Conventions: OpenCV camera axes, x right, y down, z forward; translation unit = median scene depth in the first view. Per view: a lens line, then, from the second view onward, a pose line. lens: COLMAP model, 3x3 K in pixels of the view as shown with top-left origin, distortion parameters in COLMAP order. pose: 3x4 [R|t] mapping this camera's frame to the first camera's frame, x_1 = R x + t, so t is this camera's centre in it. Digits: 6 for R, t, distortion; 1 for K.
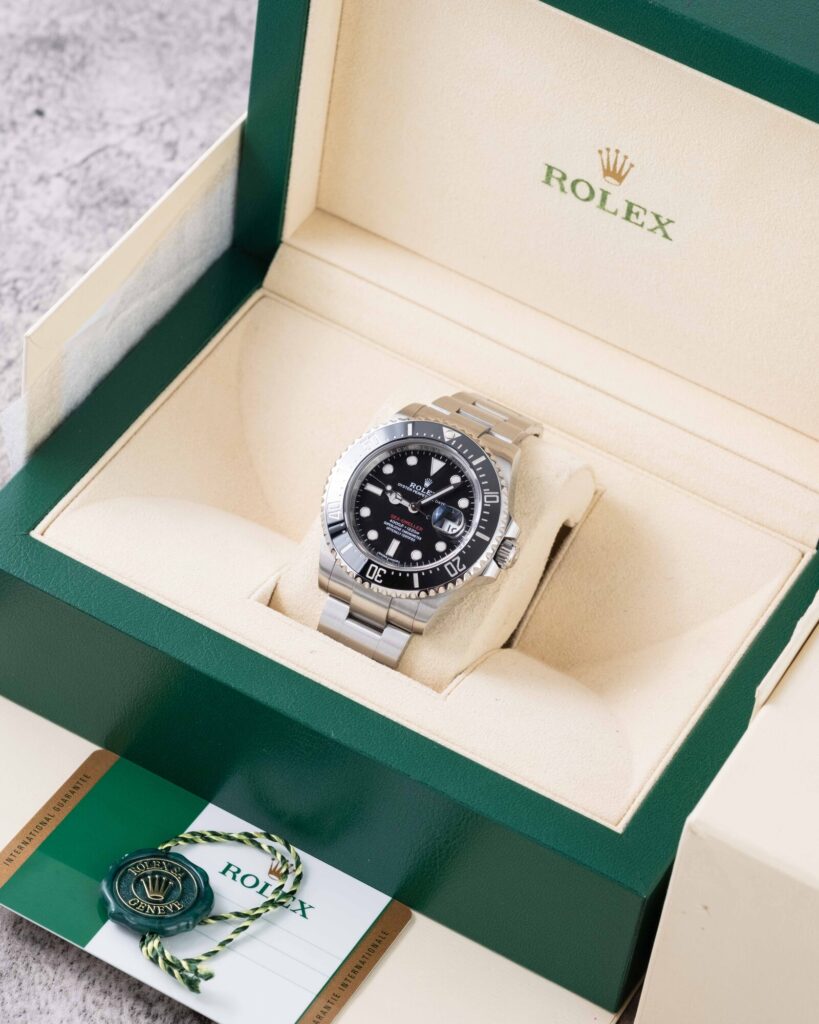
lens RADIAL K [[5171.1, 0, 413.6], [0, 5171.1, 514.5], [0, 0, 1]] dist [-1.051811, 0.000000]
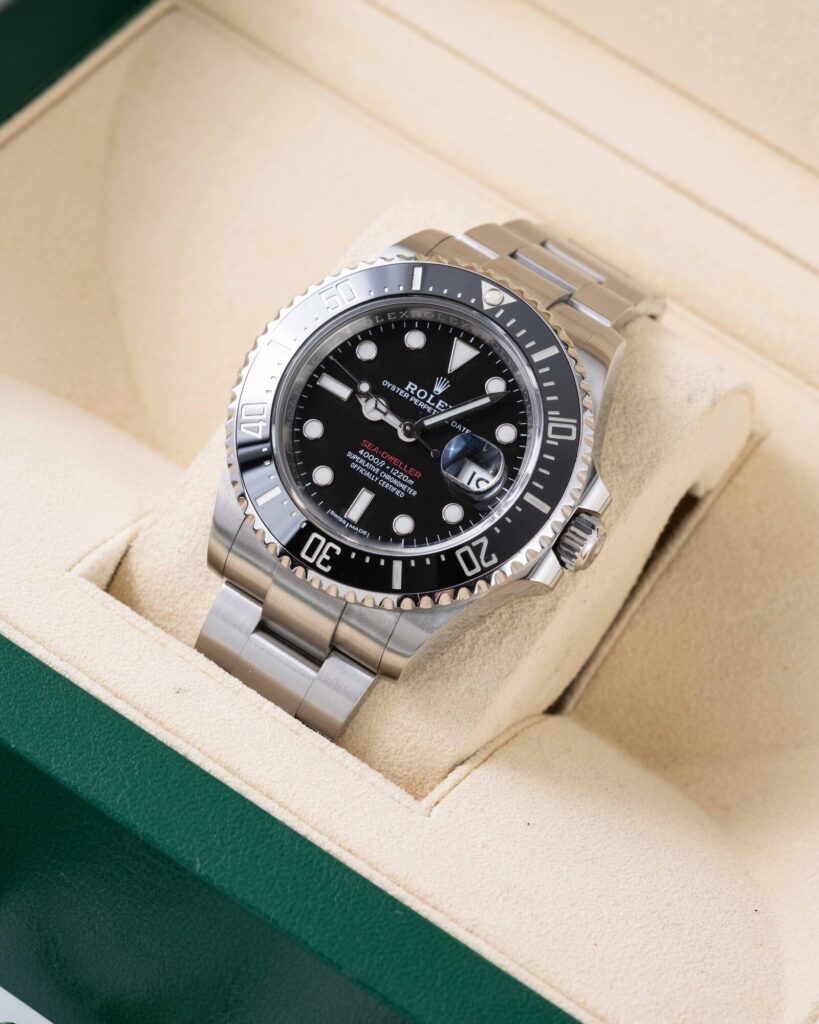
lens RADIAL K [[5171.1, 0, 400.0], [0, 5171.1, 507.9], [0, 0, 1]] dist [-1.051811, 0.000000]
pose [[0.993868, 0.110476, 0.004705, -0.002337], [-0.110559, 0.993560, 0.024786, -0.006333], [-0.001936, -0.025155, 0.999682, 0.486725]]
